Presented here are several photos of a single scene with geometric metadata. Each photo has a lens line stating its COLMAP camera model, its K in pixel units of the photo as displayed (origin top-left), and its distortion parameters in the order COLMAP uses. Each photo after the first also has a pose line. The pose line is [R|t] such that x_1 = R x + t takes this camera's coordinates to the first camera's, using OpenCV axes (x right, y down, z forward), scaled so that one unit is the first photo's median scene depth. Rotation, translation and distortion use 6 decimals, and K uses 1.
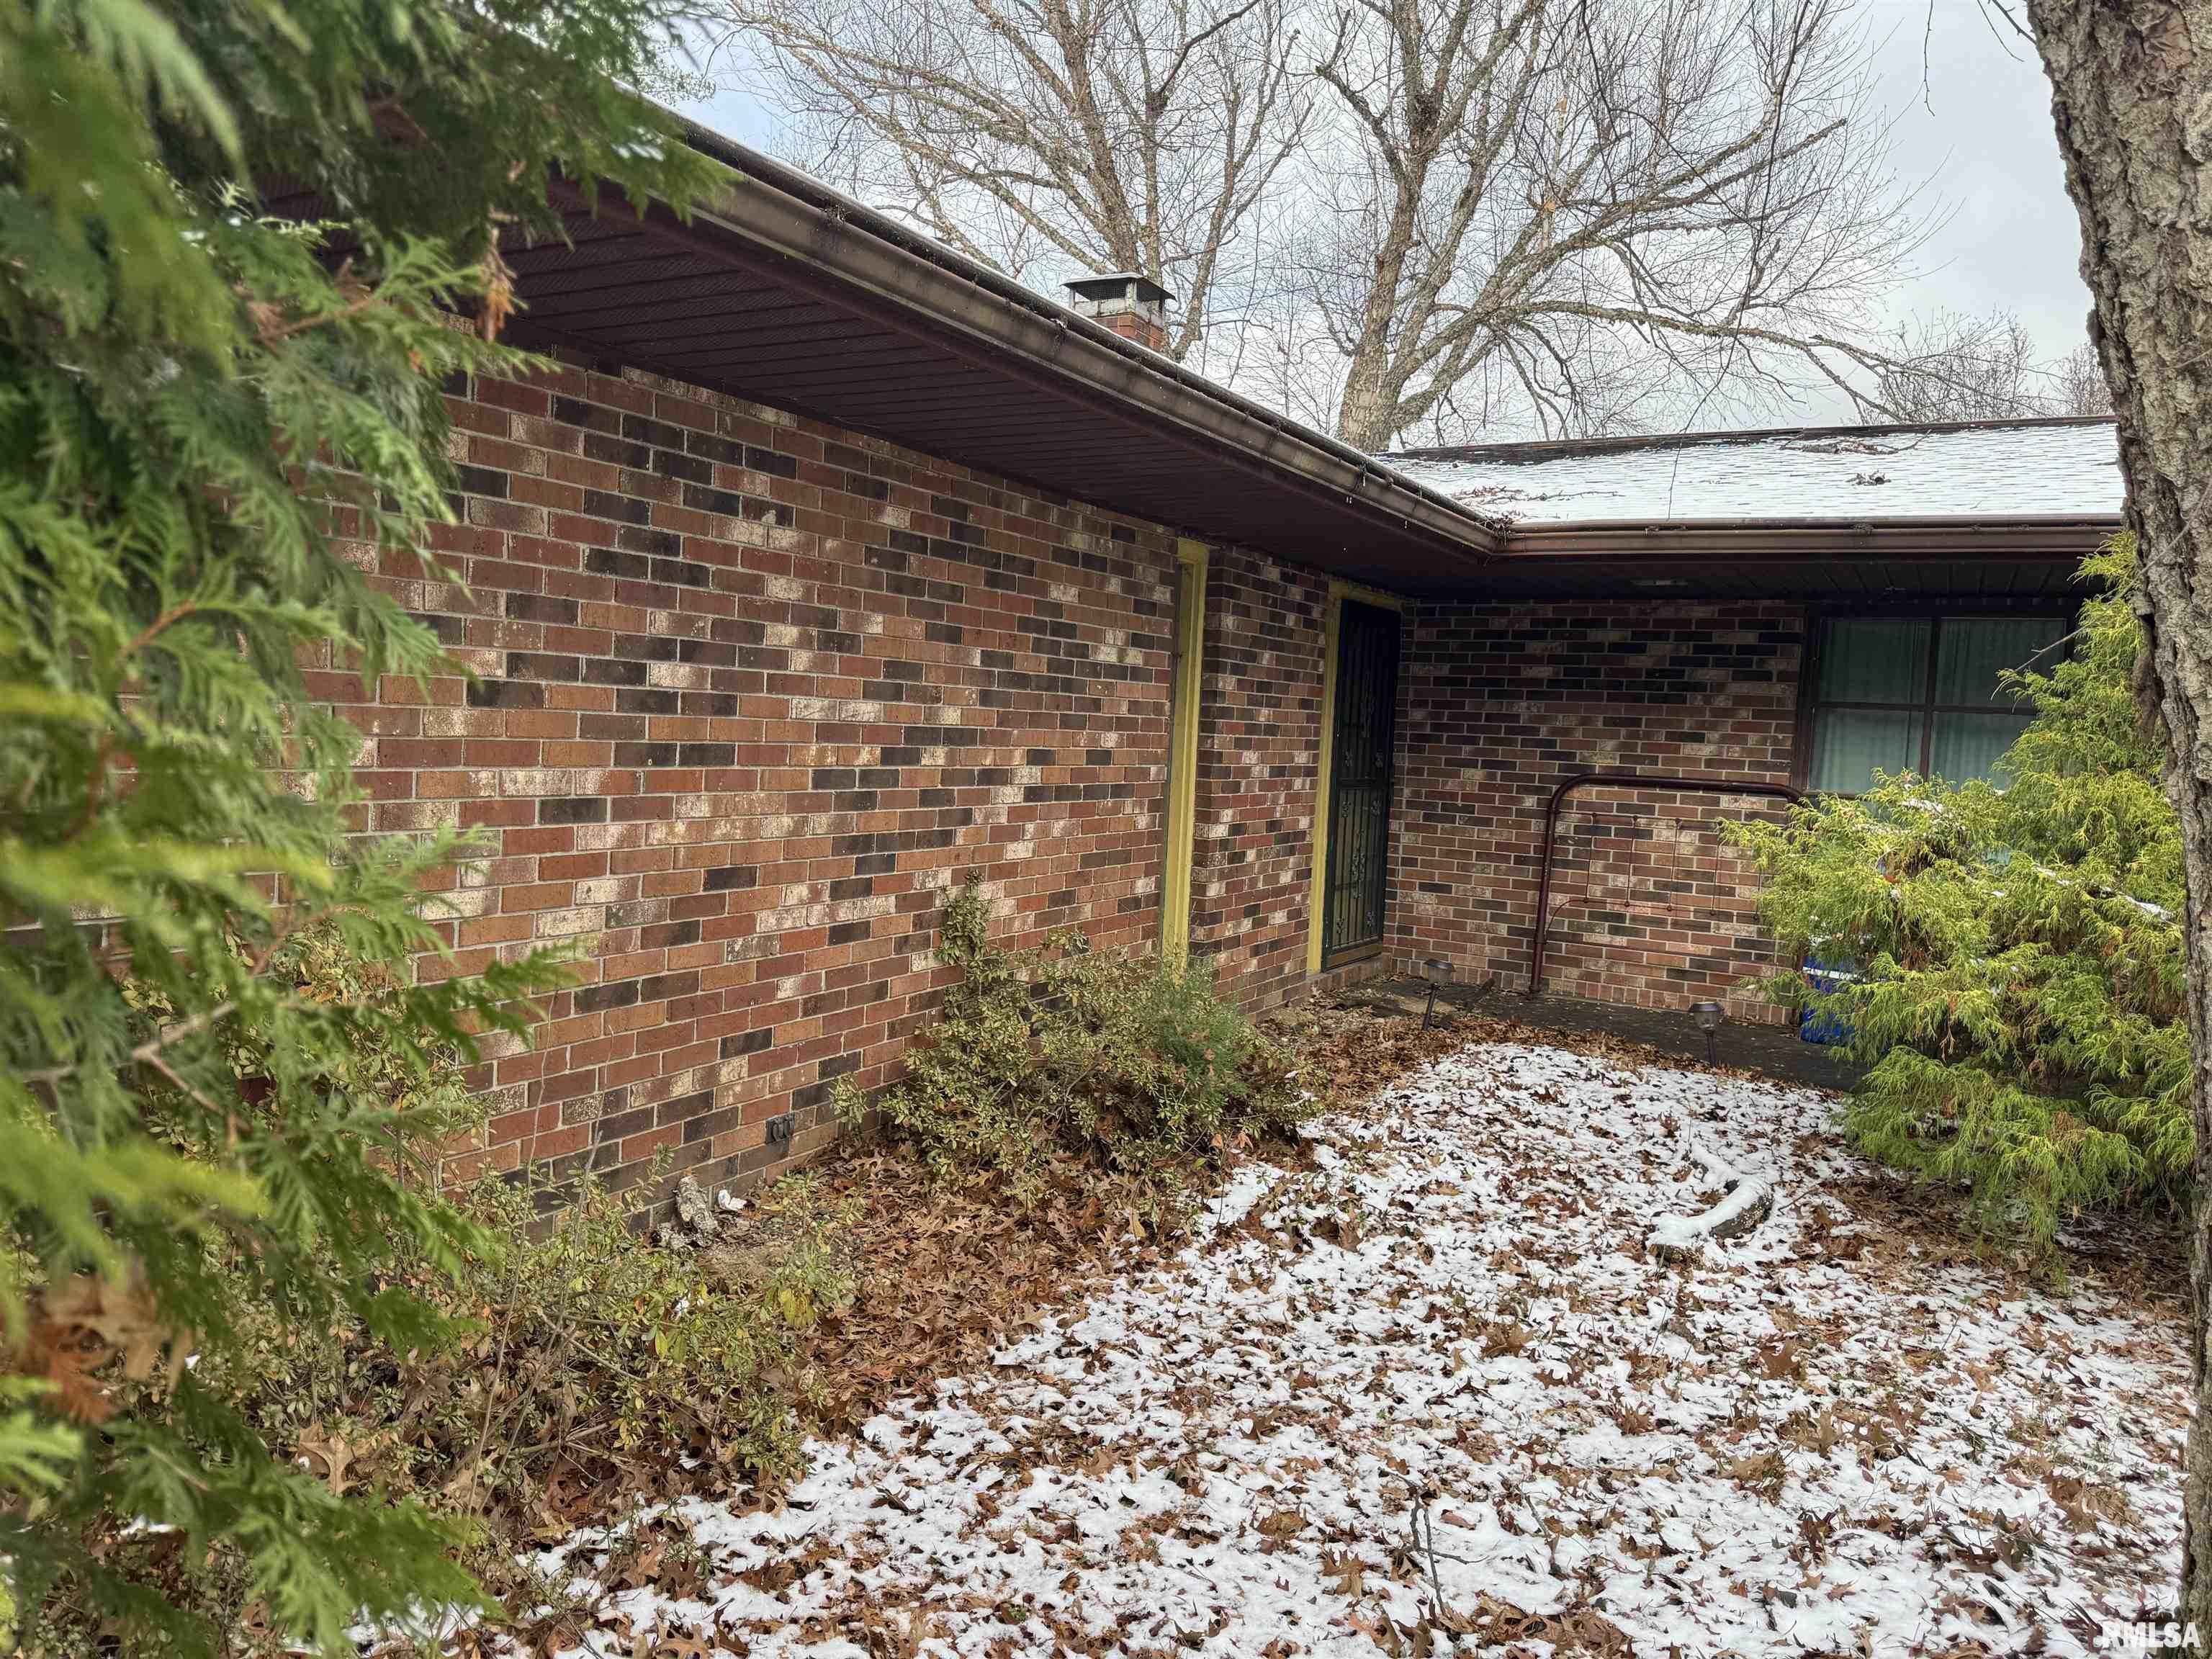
lens RADIAL K [[1518.1, 0, 1106.0], [0, 1518.1, 829.5], [0, 0, 1]] dist [0.063164, -0.000109]
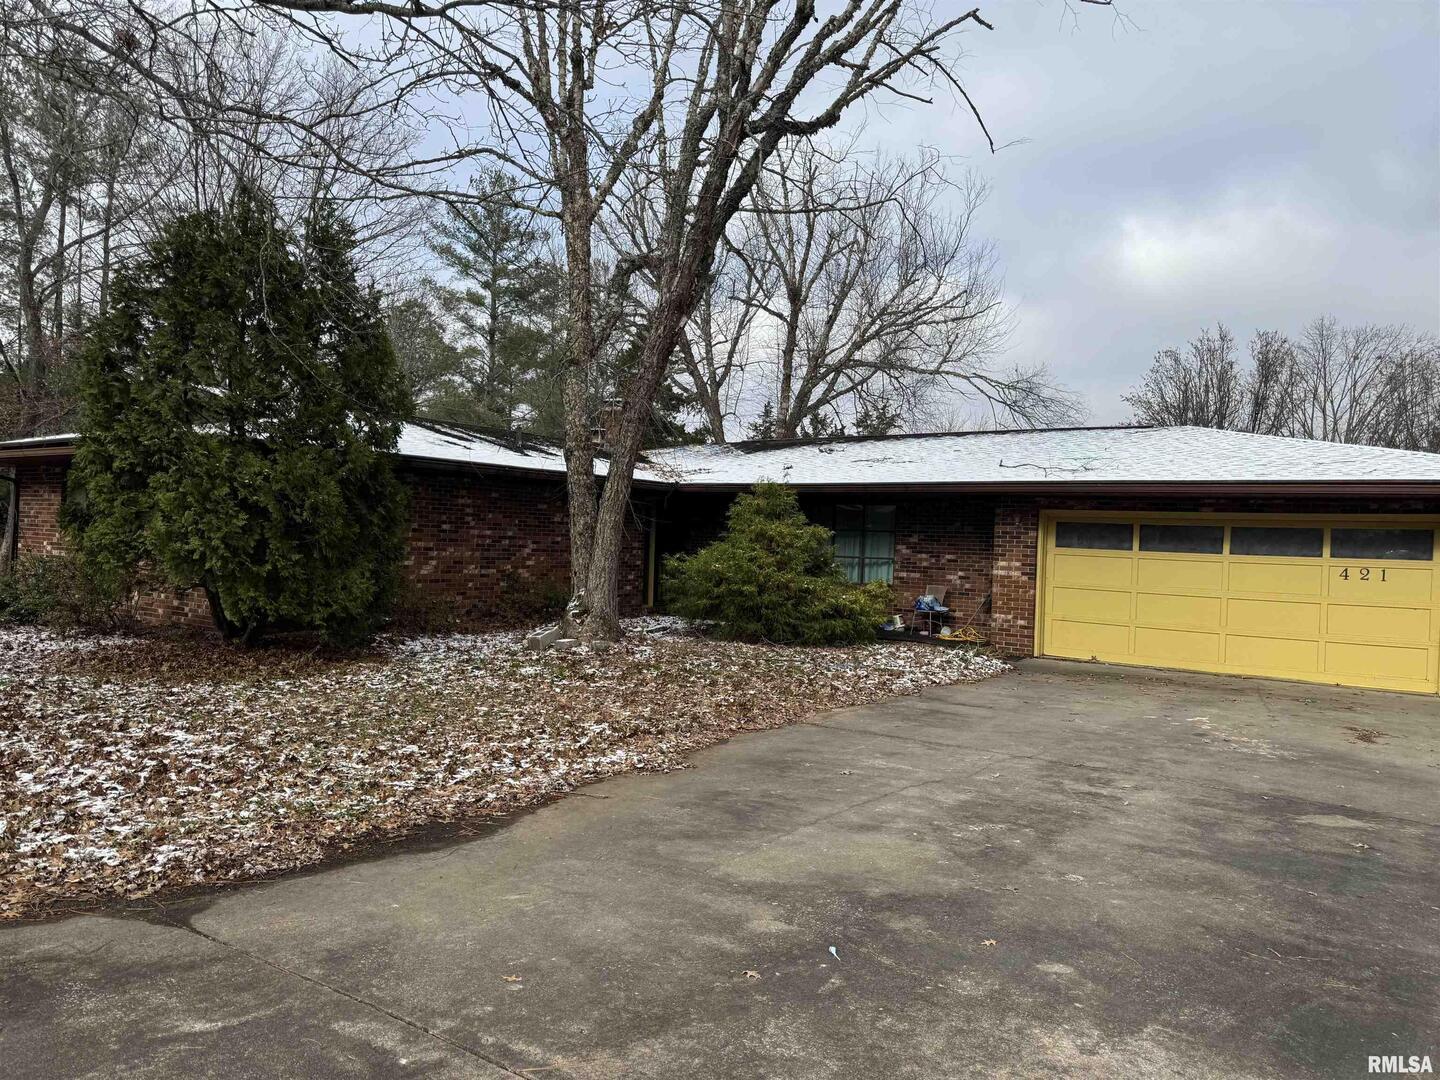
lens RADIAL K [[1013.9, 0, 720.0], [0, 1013.9, 540.0], [0, 0, 1]] dist [0.099187, -0.134497]
pose [[0.991575, -0.018962, -0.128141, 1.053415], [0.008842, 0.996828, -0.079088, 0.225132], [0.129235, 0.077289, 0.988597, -2.286538]]
